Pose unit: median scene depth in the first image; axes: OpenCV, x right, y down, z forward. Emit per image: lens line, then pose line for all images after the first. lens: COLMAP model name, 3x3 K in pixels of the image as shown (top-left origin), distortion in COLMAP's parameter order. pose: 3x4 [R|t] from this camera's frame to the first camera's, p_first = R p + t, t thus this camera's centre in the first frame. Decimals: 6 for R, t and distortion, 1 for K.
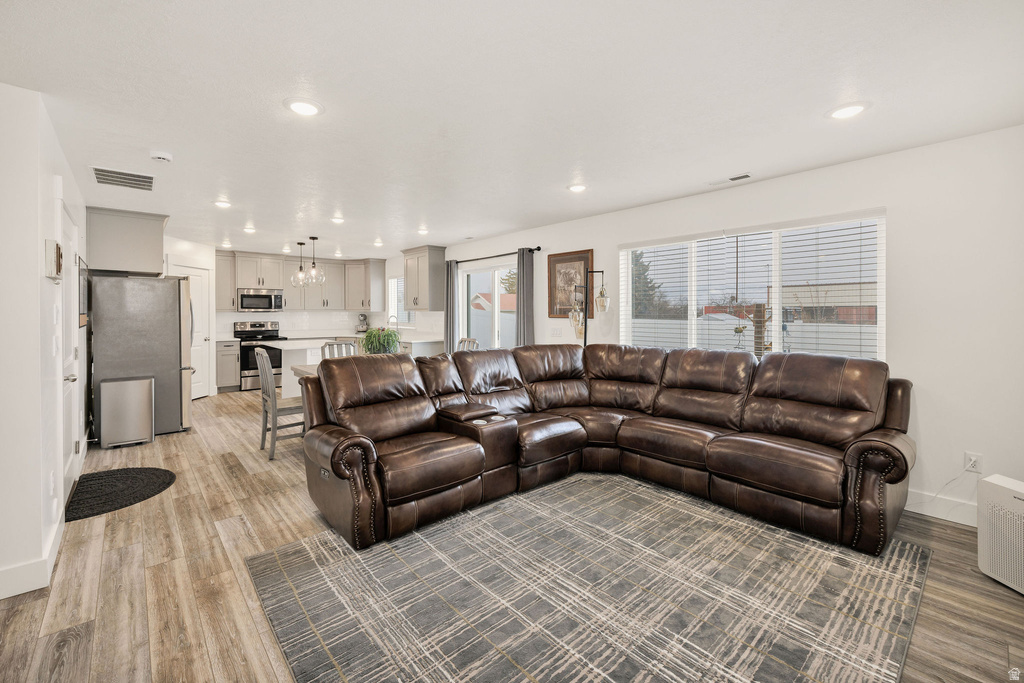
lens RADIAL K [[439.9, 0, 484.4], [0, 439.9, 315.5], [0, 0, 1]] dist [0.002445, 0.000146]
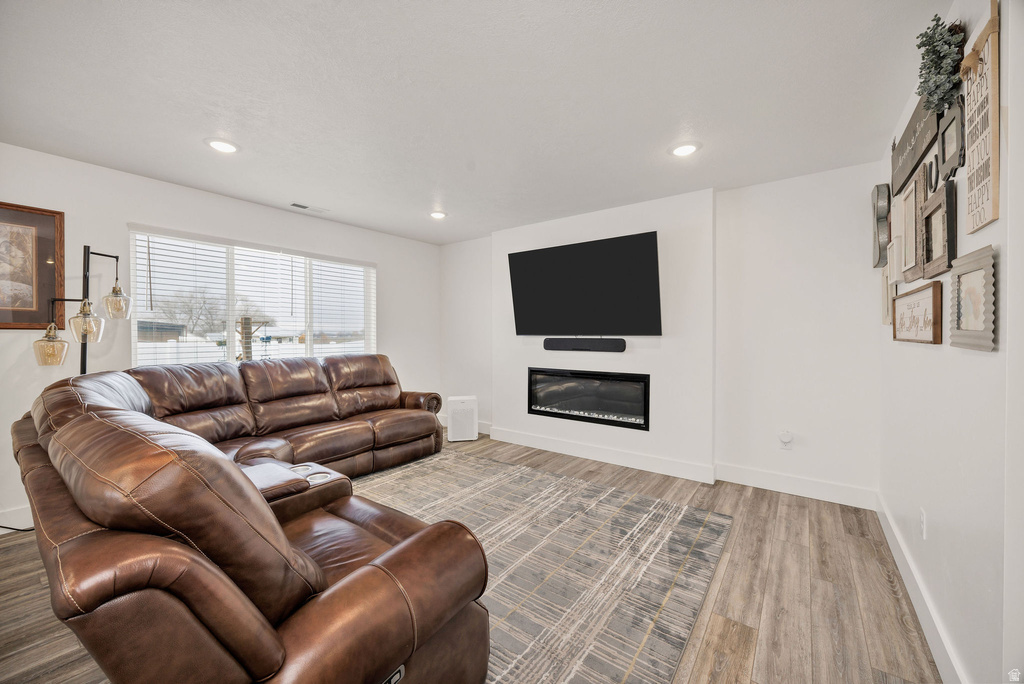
lens RADIAL K [[405.7, 0, 507.9], [0, 405.7, 338.2], [0, 0, 1]] dist [0.002069, 0.000110]
pose [[-0.253304, -0.011624, 0.967317, -0.298874], [0.000266, 0.999927, 0.012086, 0.008796], [-0.967387, 0.003319, -0.253282, 0.384559]]
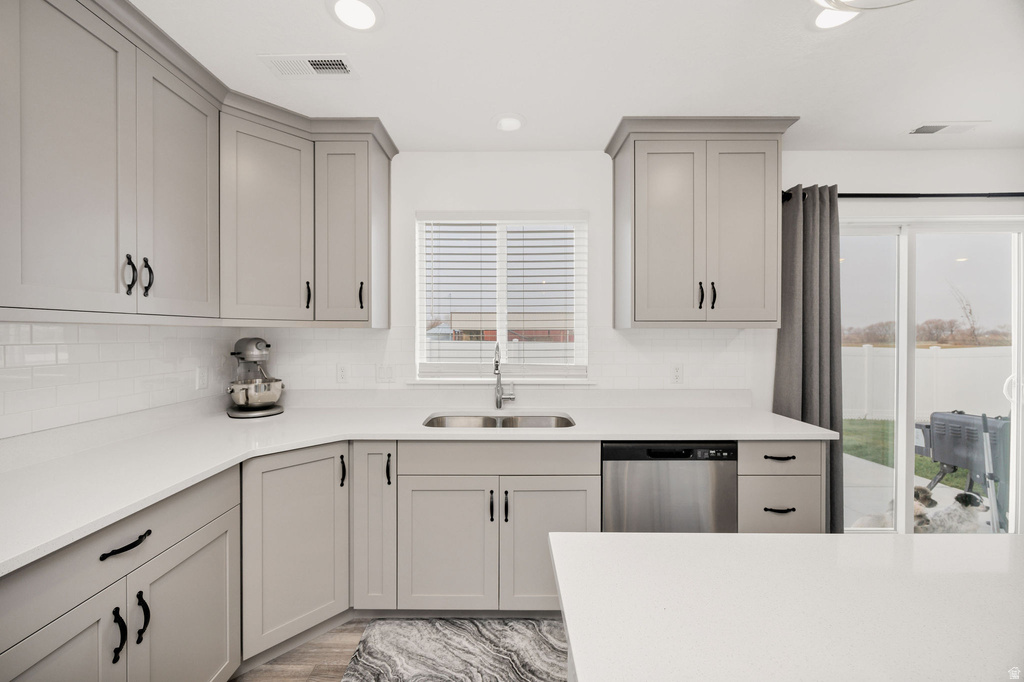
lens RADIAL K [[405.7, 0, 507.9], [0, 405.7, 337.2], [0, 0, 1]] dist [0.002069, 0.000110]
pose [[0.637129, -0.005979, 0.770734, -0.475021], [0.004743, 0.999981, 0.003837, -0.004885], [-0.770743, 0.001211, 0.637145, 0.948816]]
